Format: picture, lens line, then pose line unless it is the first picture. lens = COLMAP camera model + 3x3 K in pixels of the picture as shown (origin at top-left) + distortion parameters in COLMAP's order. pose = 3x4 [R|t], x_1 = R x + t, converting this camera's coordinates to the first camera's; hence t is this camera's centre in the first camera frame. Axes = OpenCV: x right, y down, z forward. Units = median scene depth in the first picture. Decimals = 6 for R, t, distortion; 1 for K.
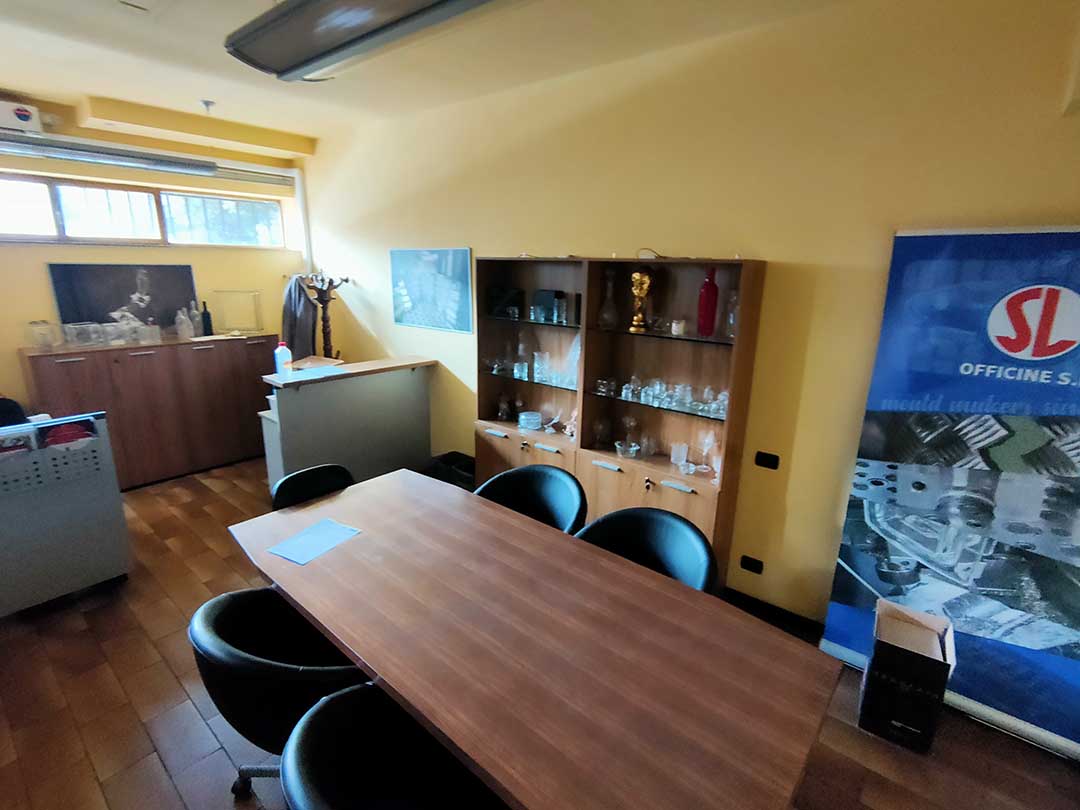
lens RADIAL K [[521.7, 0, 534.8], [0, 521.7, 410.4], [0, 0, 1]] dist [0.000458, -0.000595]
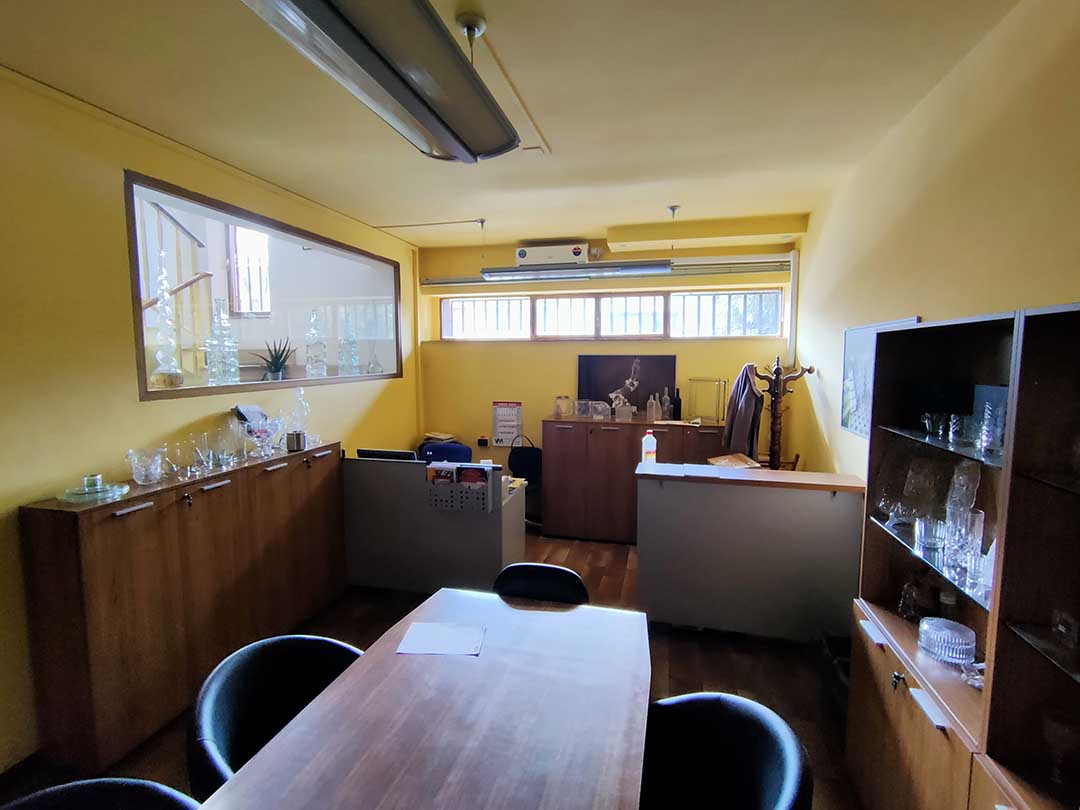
lens RADIAL K [[521.7, 0, 534.6], [0, 521.7, 402.9], [0, 0, 1]] dist [0.000458, -0.000595]
pose [[0.427477, 0.064848, -0.901697, 0.222315], [-0.239201, 0.969989, -0.043642, -0.073273], [0.871806, 0.234343, 0.430160, 0.338104]]
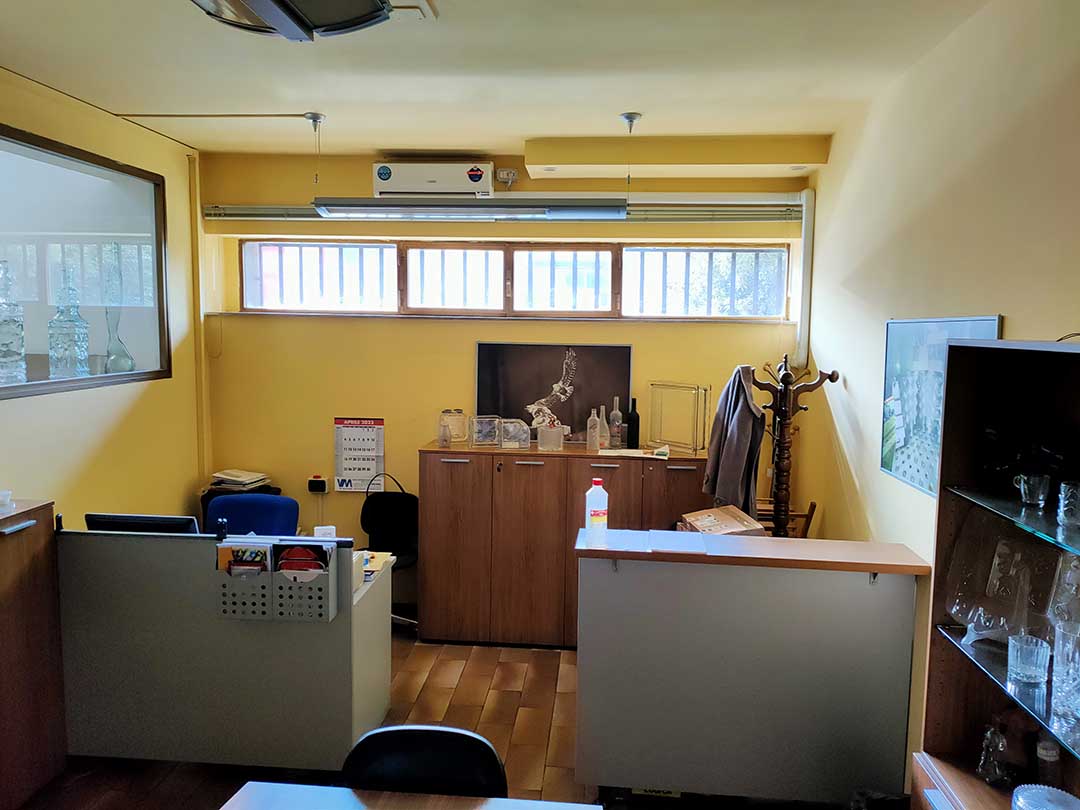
lens RADIAL K [[824.7, 0, 545.5], [0, 824.7, 405.2], [0, 0, 1]] dist [0.058457, -0.072973]
pose [[0.578112, 0.071773, -0.812794, 0.187230], [-0.227043, 0.970934, -0.075751, -0.105663], [0.783733, 0.228332, 0.577605, 0.335726]]
